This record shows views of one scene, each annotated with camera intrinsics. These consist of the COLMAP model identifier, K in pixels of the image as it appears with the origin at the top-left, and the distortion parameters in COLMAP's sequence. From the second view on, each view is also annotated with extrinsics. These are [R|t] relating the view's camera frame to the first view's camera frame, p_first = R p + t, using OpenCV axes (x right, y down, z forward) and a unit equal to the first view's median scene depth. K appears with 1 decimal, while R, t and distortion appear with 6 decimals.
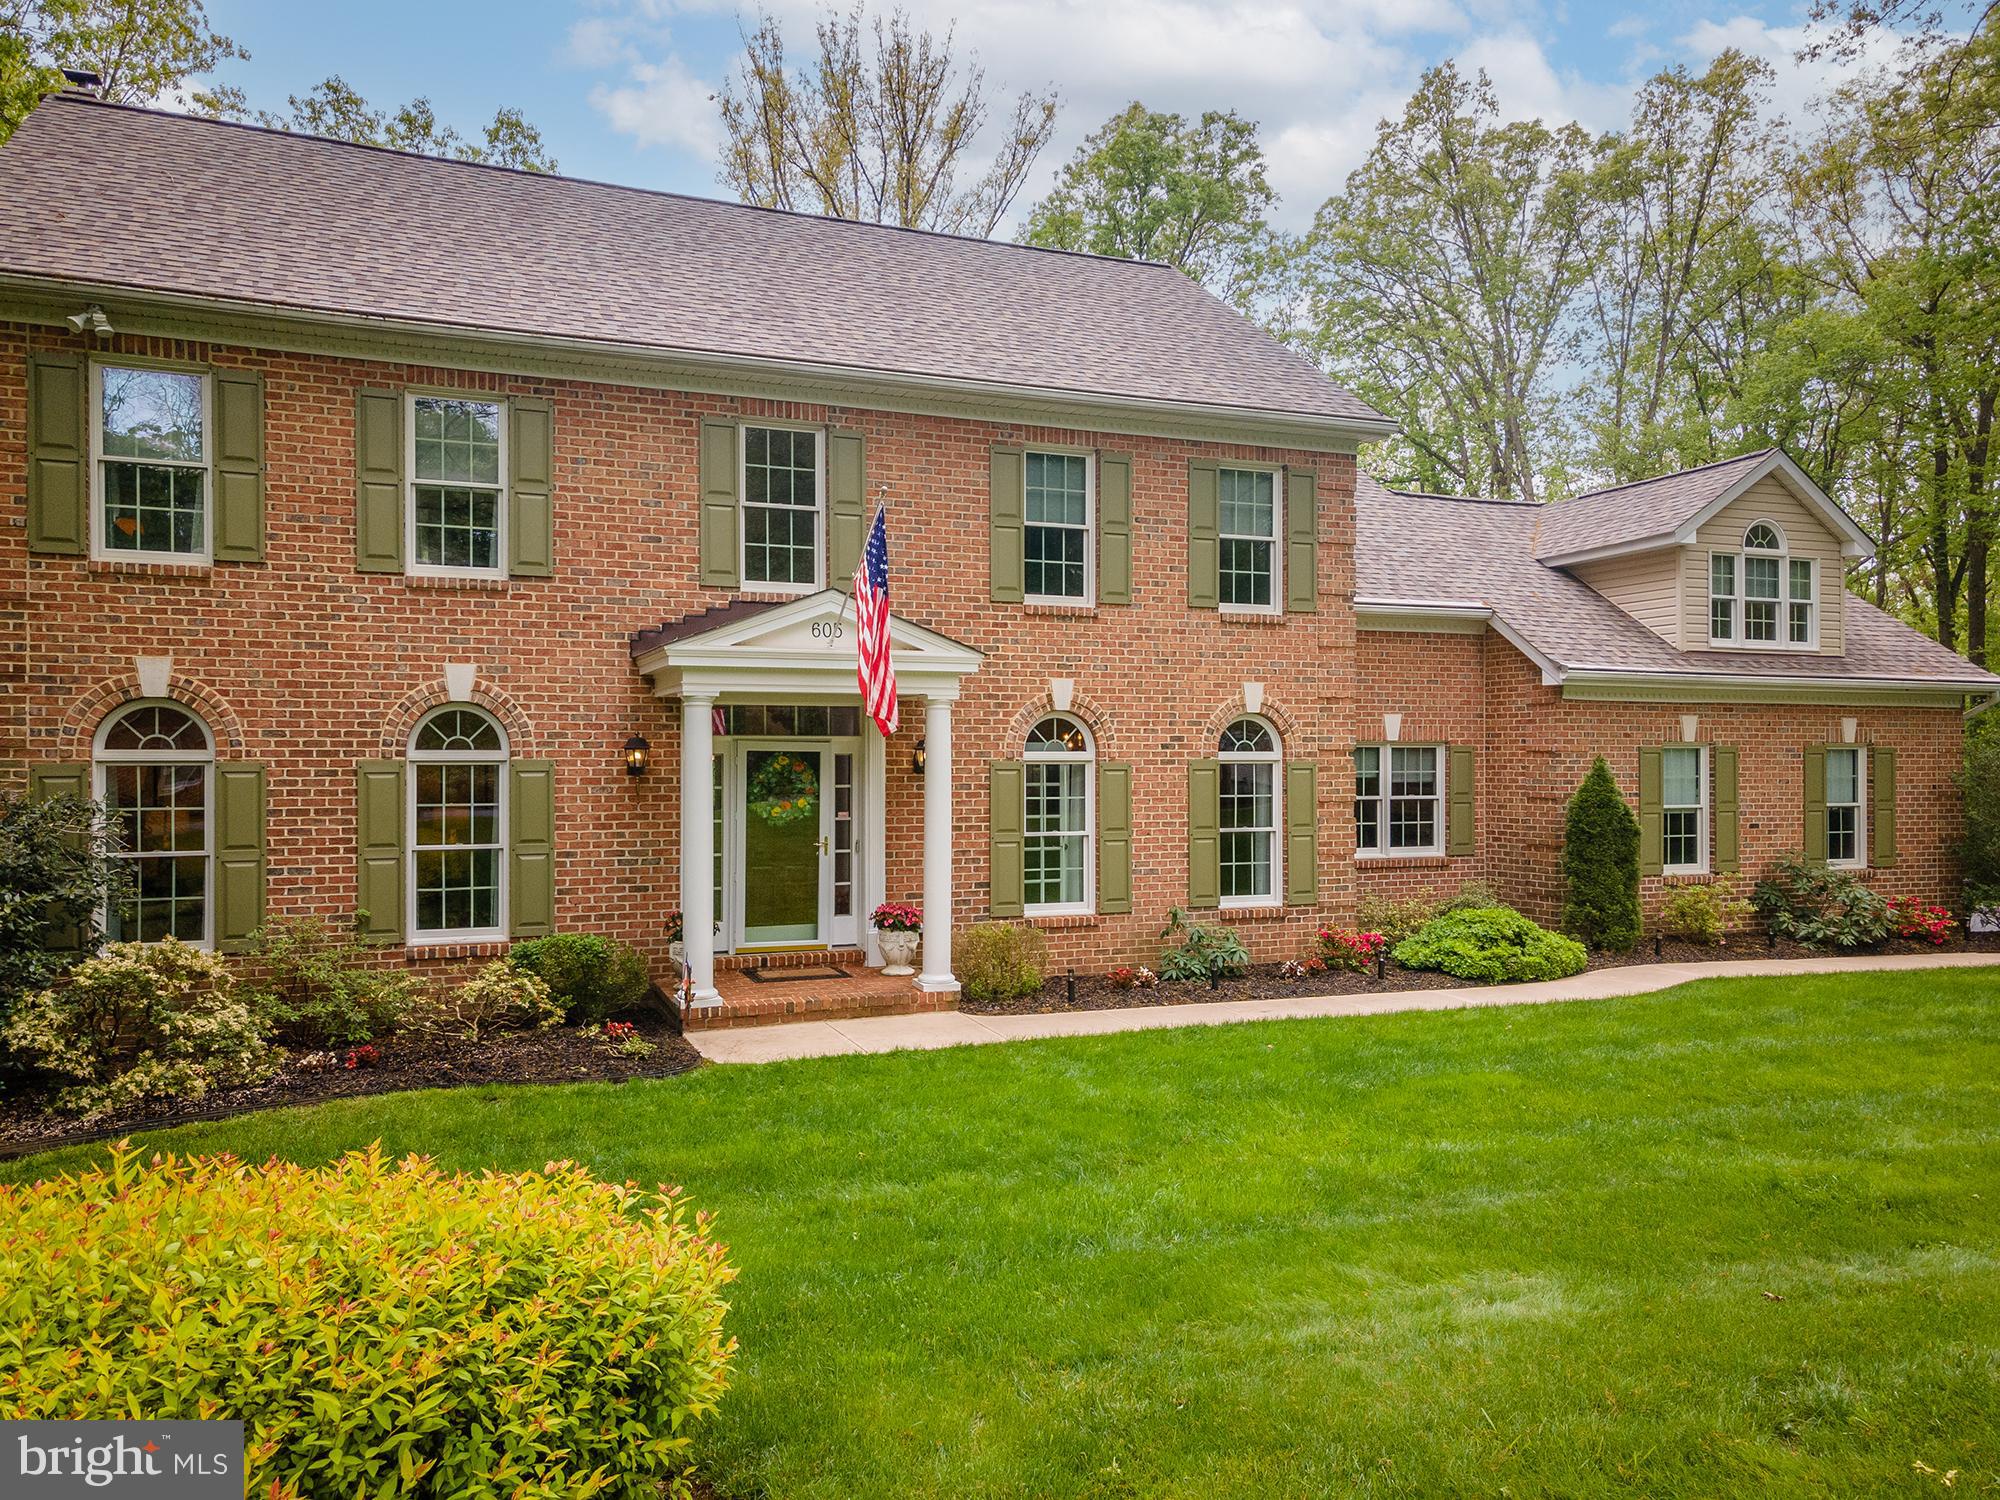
lens RADIAL K [[1415.5, 0, 999.6], [0, 1415.5, 677.2], [0, 0, 1]] dist [0.038680, 0.002450]
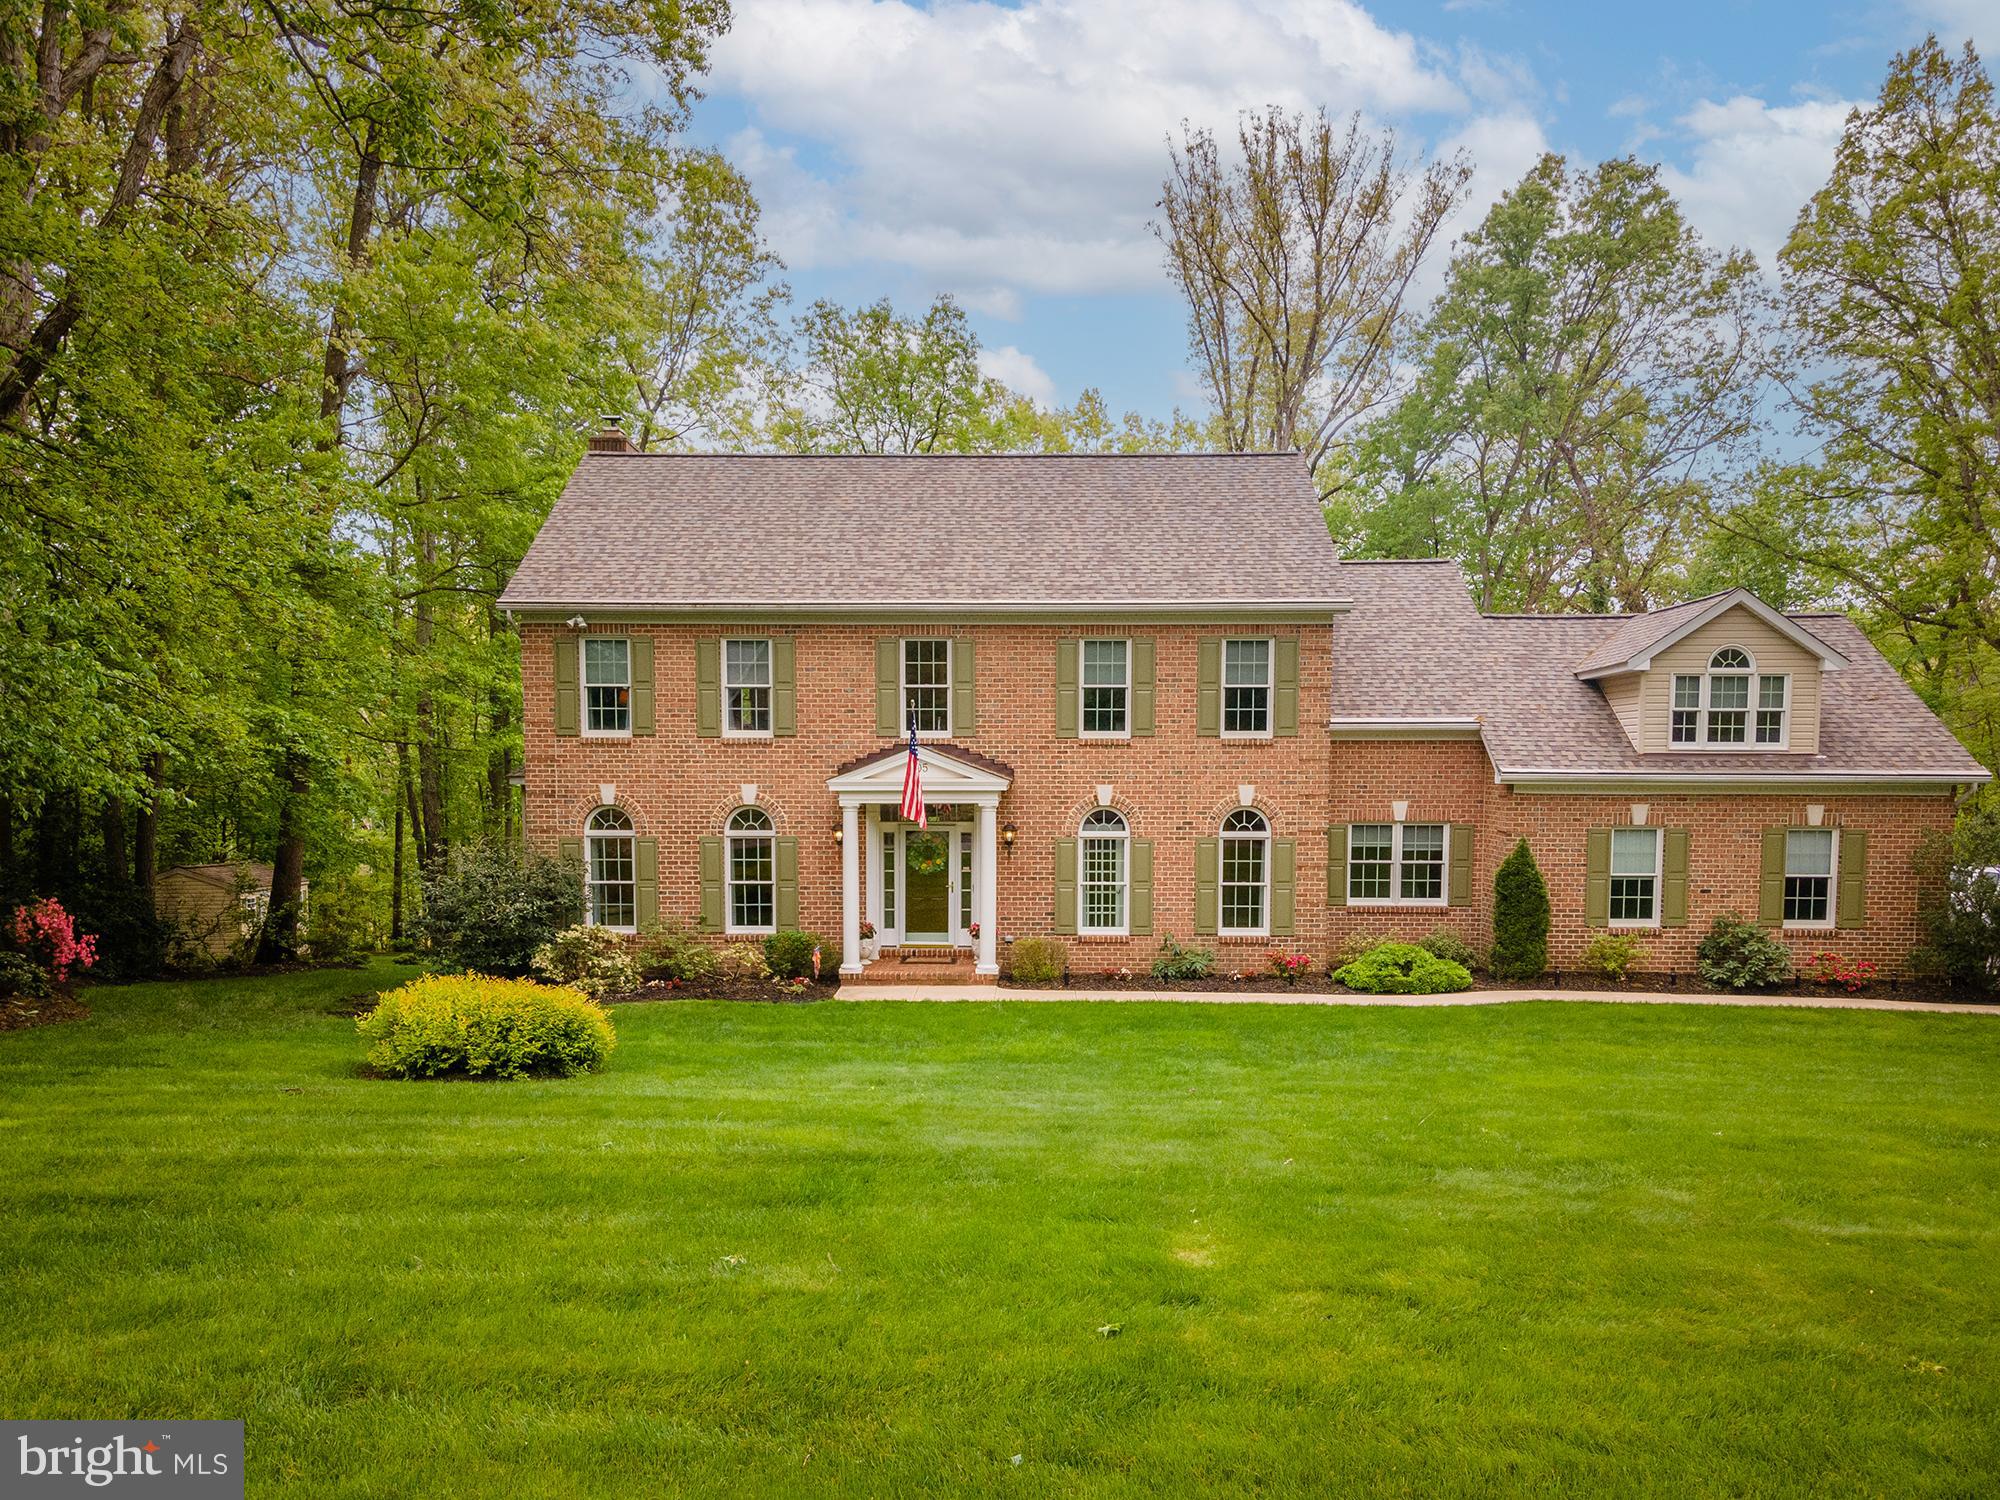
lens RADIAL K [[1413.9, 0, 1000.0], [0, 1413.9, 750.0], [0, 0, 1]] dist [0.053990, -0.004048]
pose [[0.923117, -0.004369, -0.384494, 0.526028], [0.020159, 0.999110, 0.037044, -0.096054], [0.383990, -0.041947, 0.922384, -0.479459]]
